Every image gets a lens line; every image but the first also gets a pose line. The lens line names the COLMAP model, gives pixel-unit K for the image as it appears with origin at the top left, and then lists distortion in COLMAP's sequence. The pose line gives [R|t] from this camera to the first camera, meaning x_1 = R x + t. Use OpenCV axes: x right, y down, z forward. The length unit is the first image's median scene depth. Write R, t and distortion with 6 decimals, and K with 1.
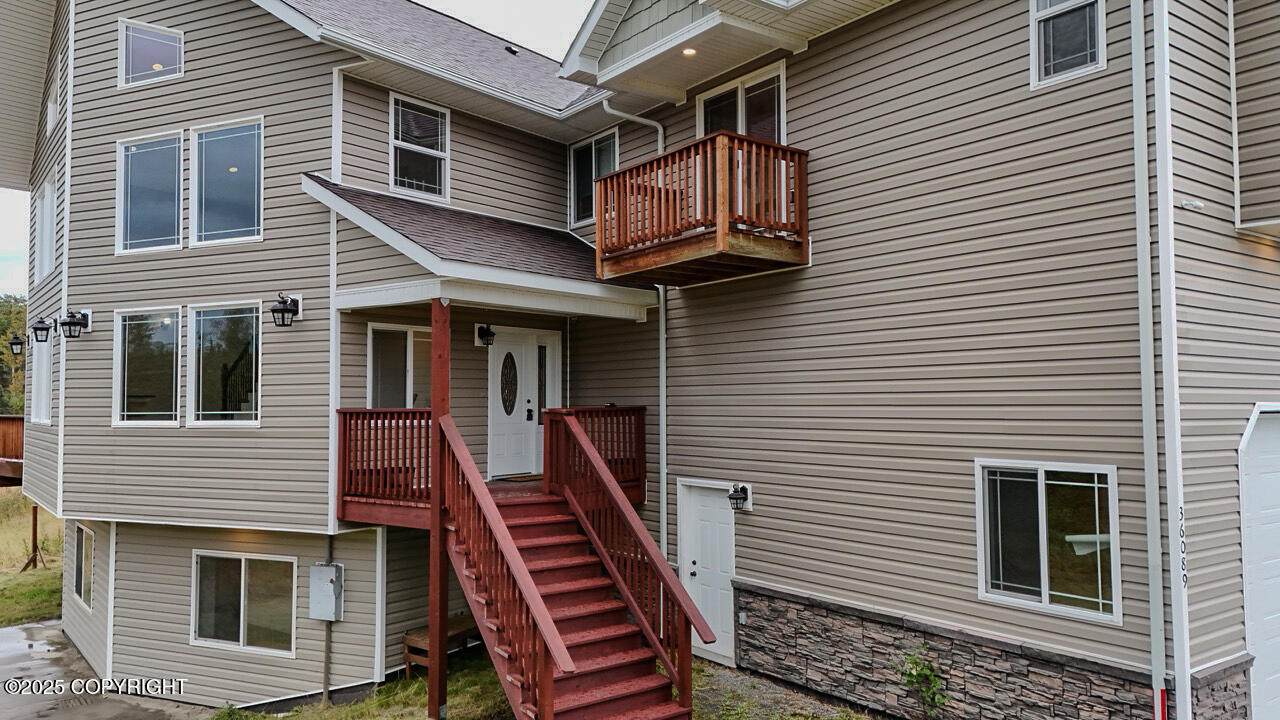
lens RADIAL K [[932.3, 0, 642.7], [0, 932.3, 359.4], [0, 0, 1]] dist [0.077443, -0.067349]
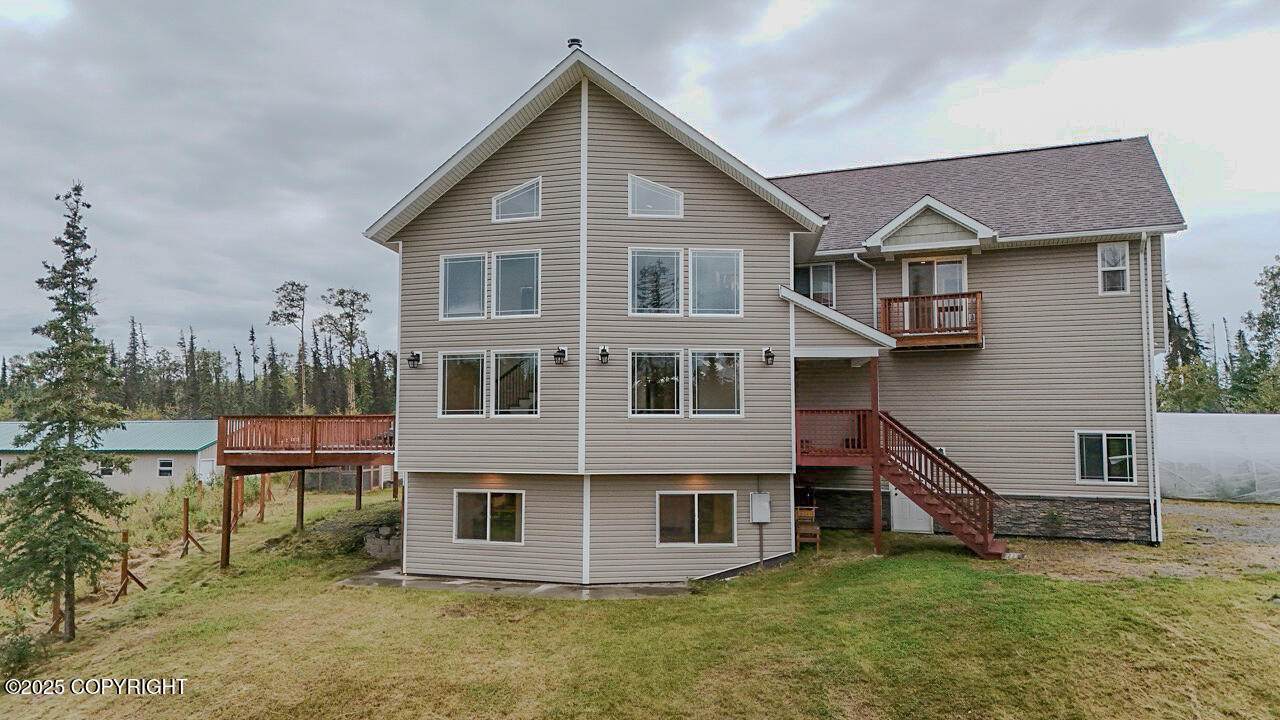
lens RADIAL K [[932.3, 0, 642.7], [0, 932.3, 359.4], [0, 0, 1]] dist [0.077443, -0.067349]
pose [[0.847953, 0.042655, 0.528352, -2.050680], [-0.031463, 0.999050, -0.030160, 0.024192], [-0.529136, 0.008951, 0.848490, -0.595457]]
